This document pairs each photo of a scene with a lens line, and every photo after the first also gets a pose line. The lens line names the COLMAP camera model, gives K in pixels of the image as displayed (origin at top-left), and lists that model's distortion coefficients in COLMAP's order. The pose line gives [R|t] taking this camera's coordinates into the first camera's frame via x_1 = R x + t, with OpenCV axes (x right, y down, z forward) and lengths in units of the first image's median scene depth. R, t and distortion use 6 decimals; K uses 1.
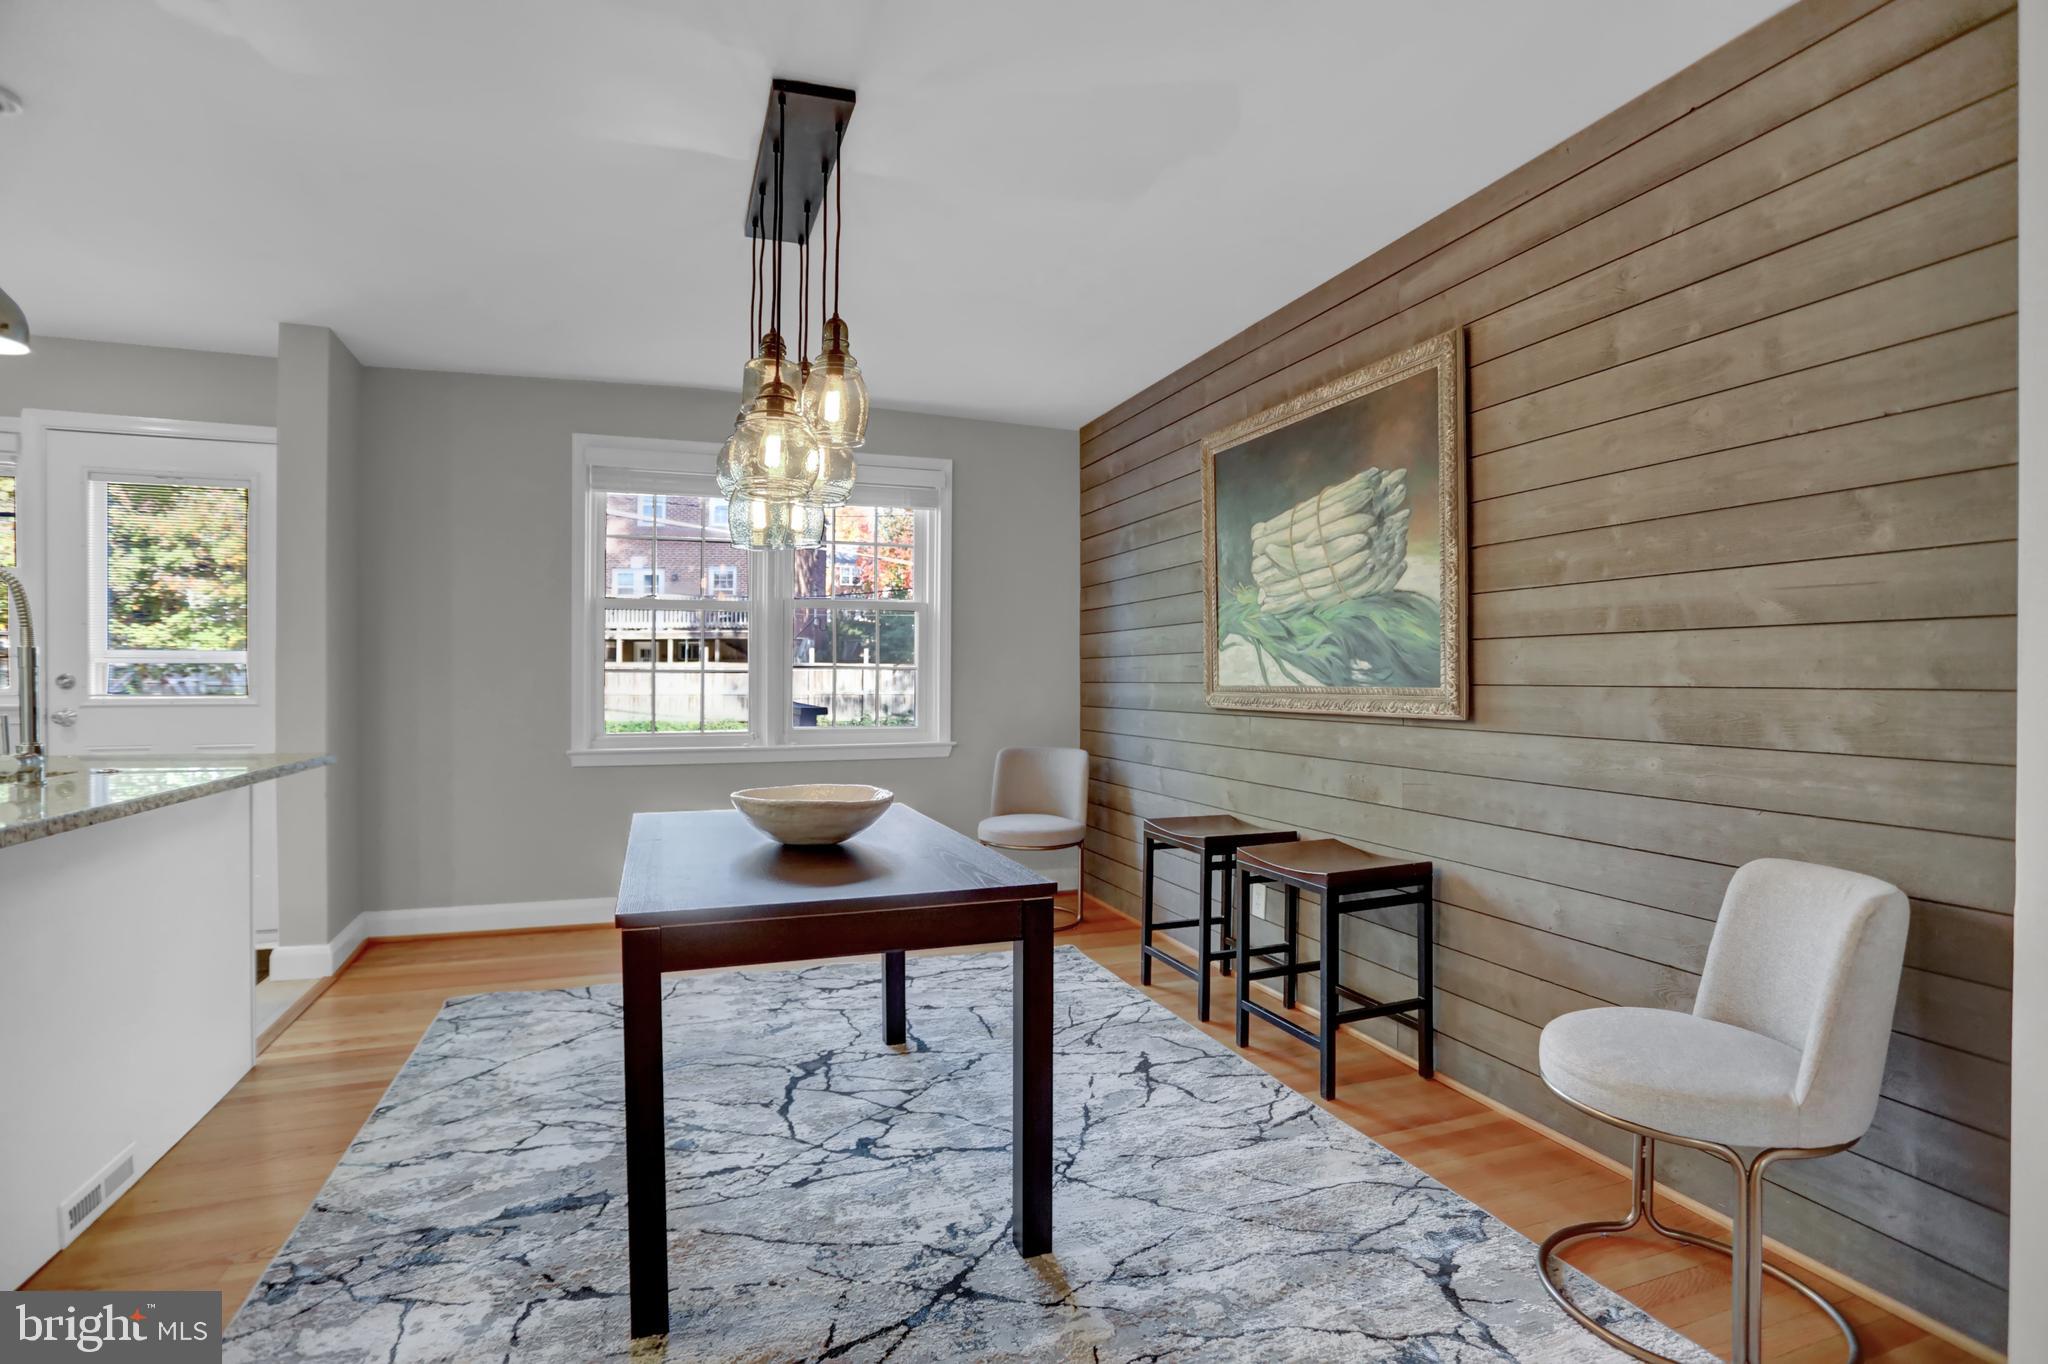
lens RADIAL K [[995.4, 0, 1033.1], [0, 995.4, 679.4], [0, 0, 1]] dist [-0.051868, 0.010424]
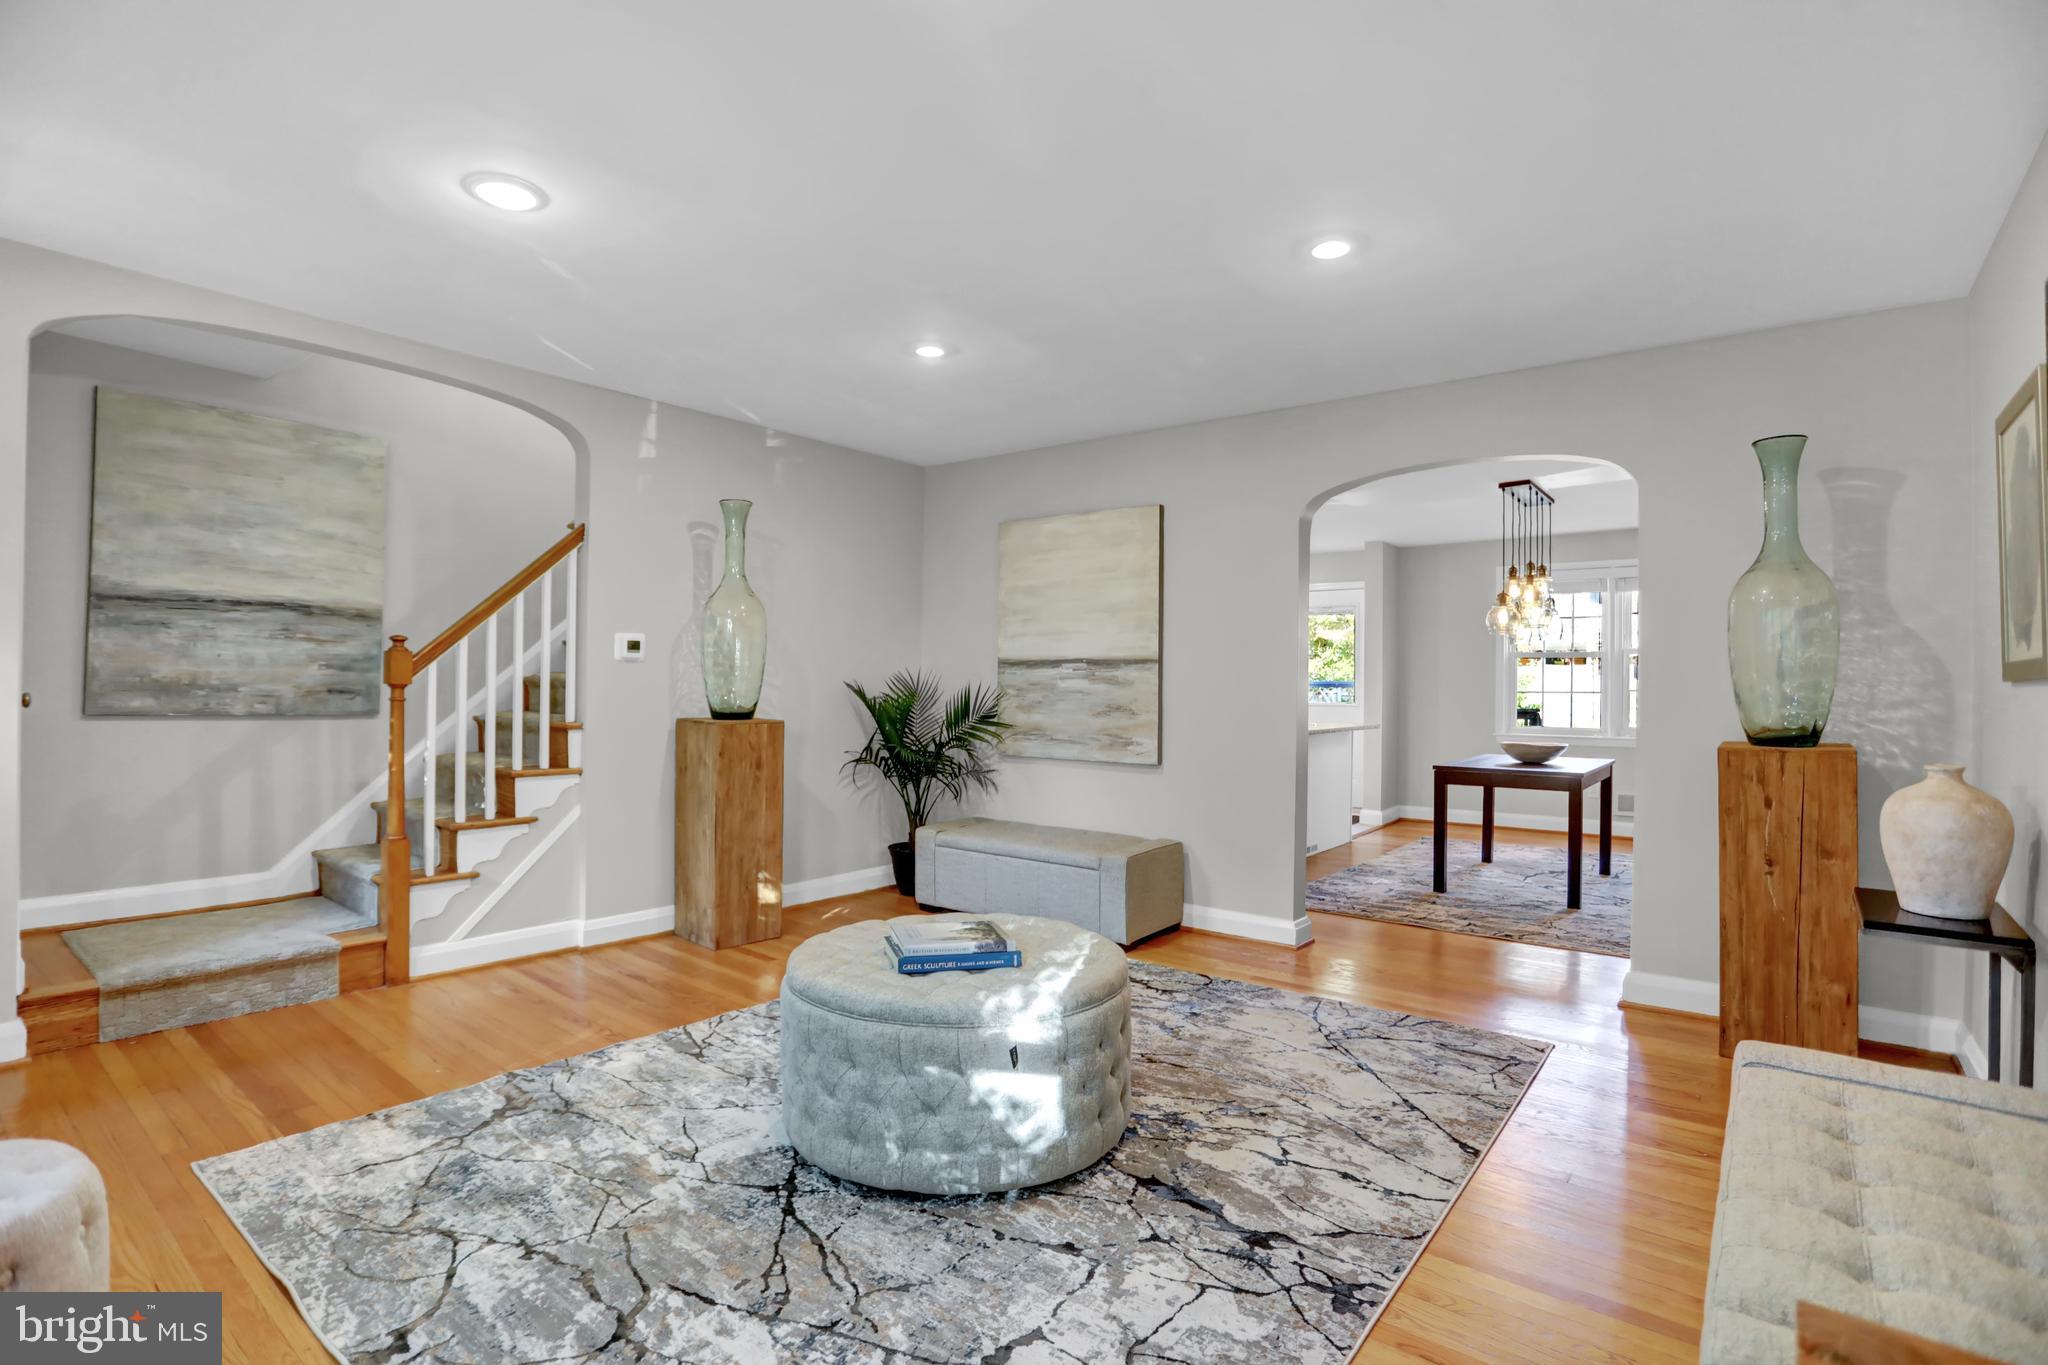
lens RADIAL K [[995.4, 0, 1025.4], [0, 995.4, 683.3], [0, 0, 1]] dist [-0.051868, 0.010424]
pose [[0.522222, 0.006119, -0.852788, 0.865352], [-0.012104, 0.999927, -0.000237, -0.015018], [0.852724, 0.010446, 0.522258, -0.981600]]
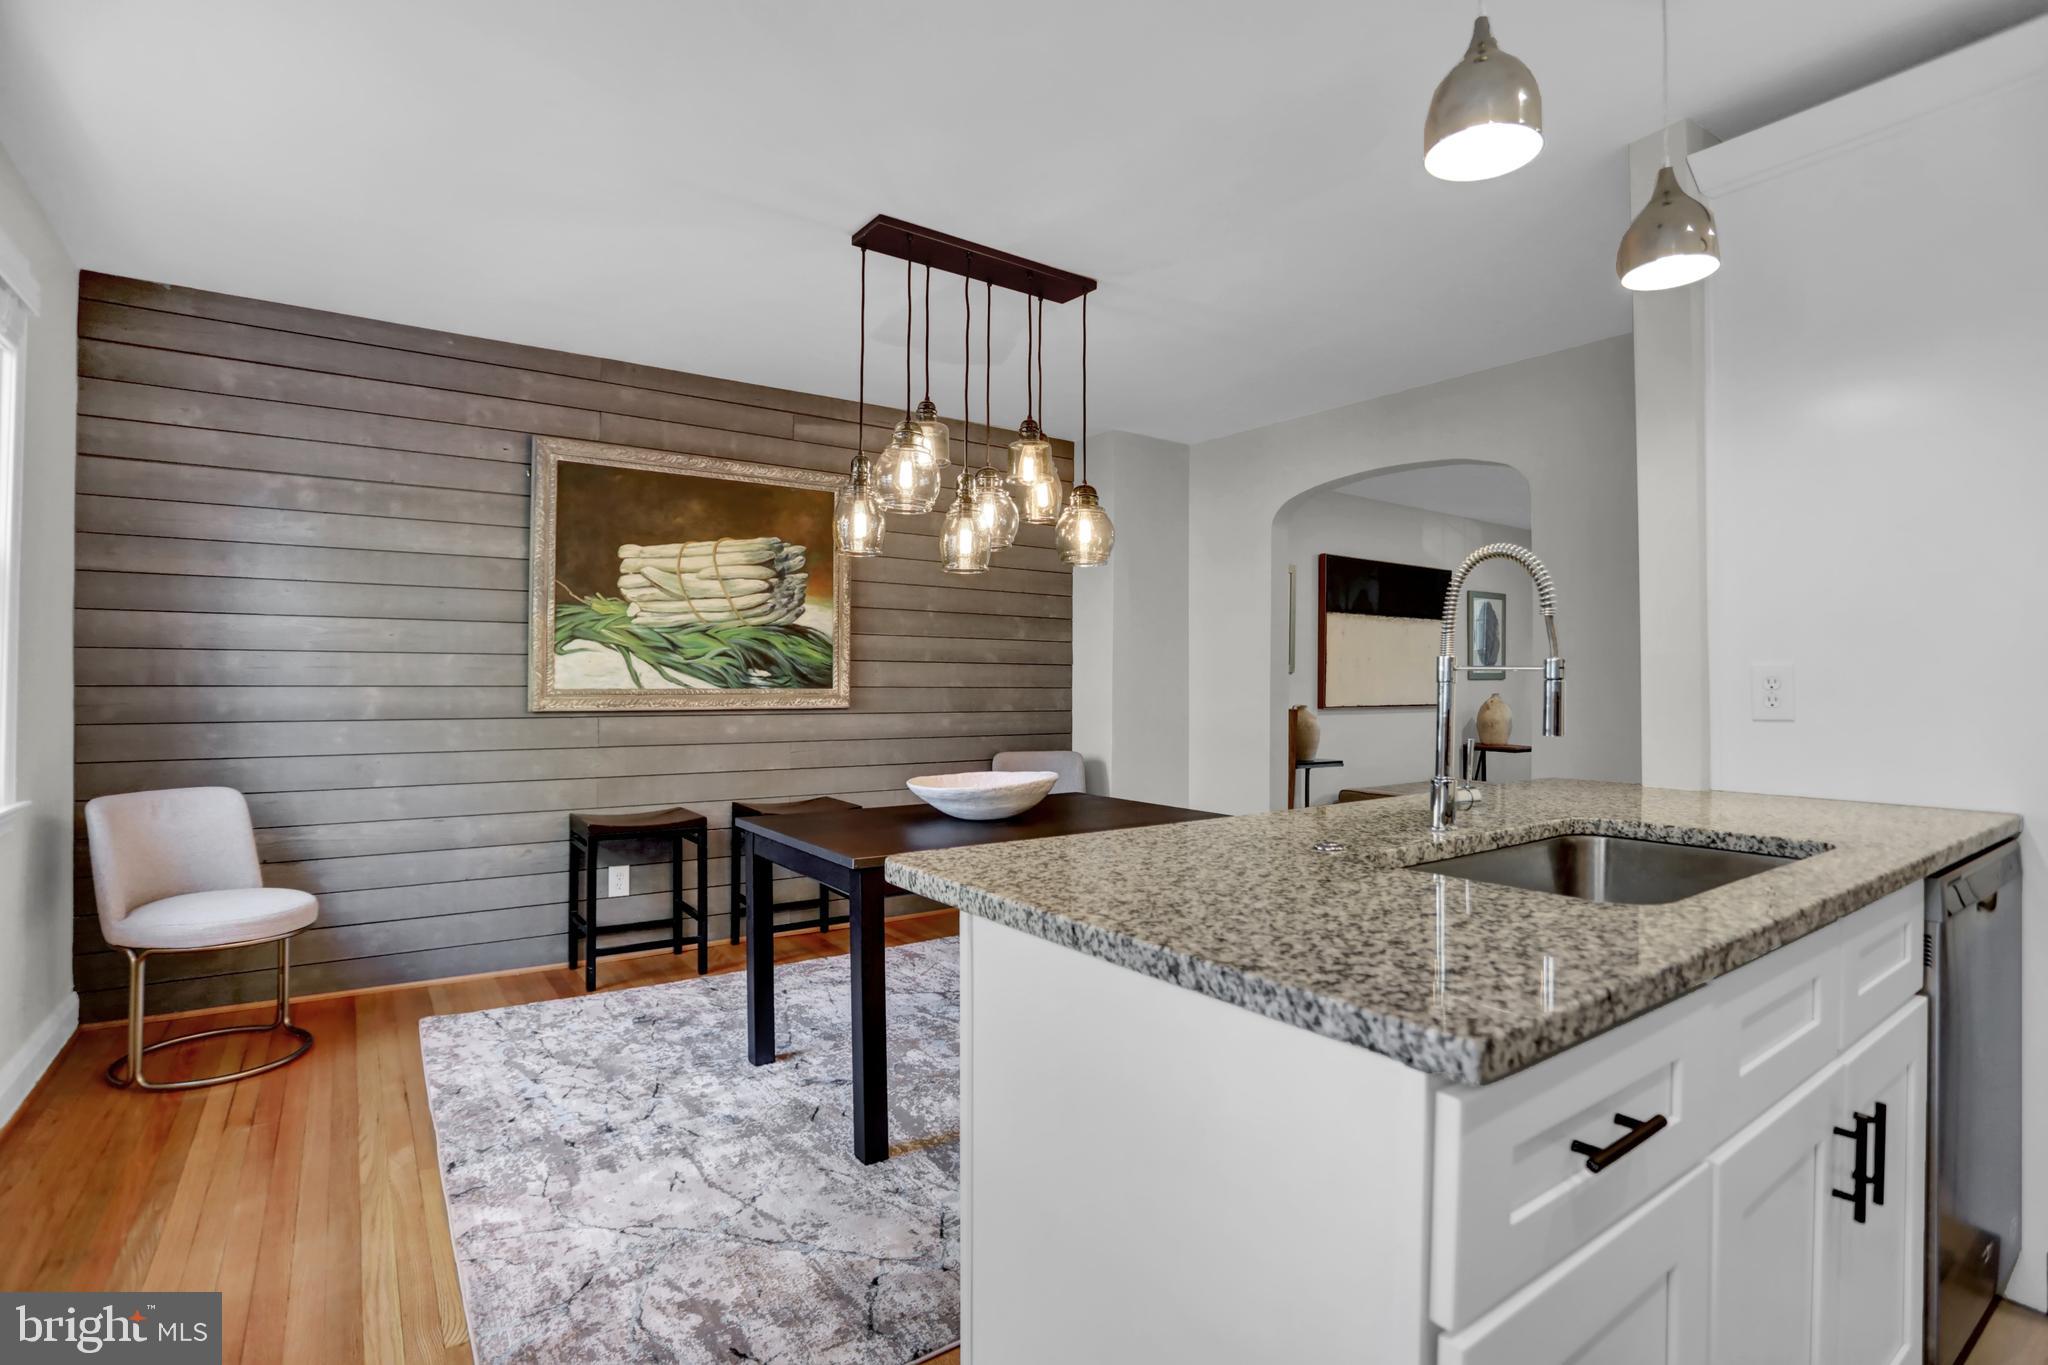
lens RADIAL K [[995.4, 0, 1016.4], [0, 995.4, 680.7], [0, 0, 1]] dist [-0.051868, 0.010424]
pose [[-0.258117, -0.000755, 0.966113, -1.060277], [-0.004378, 0.999990, -0.000388, -0.004874], [-0.966104, -0.004329, -0.258118, 0.948747]]
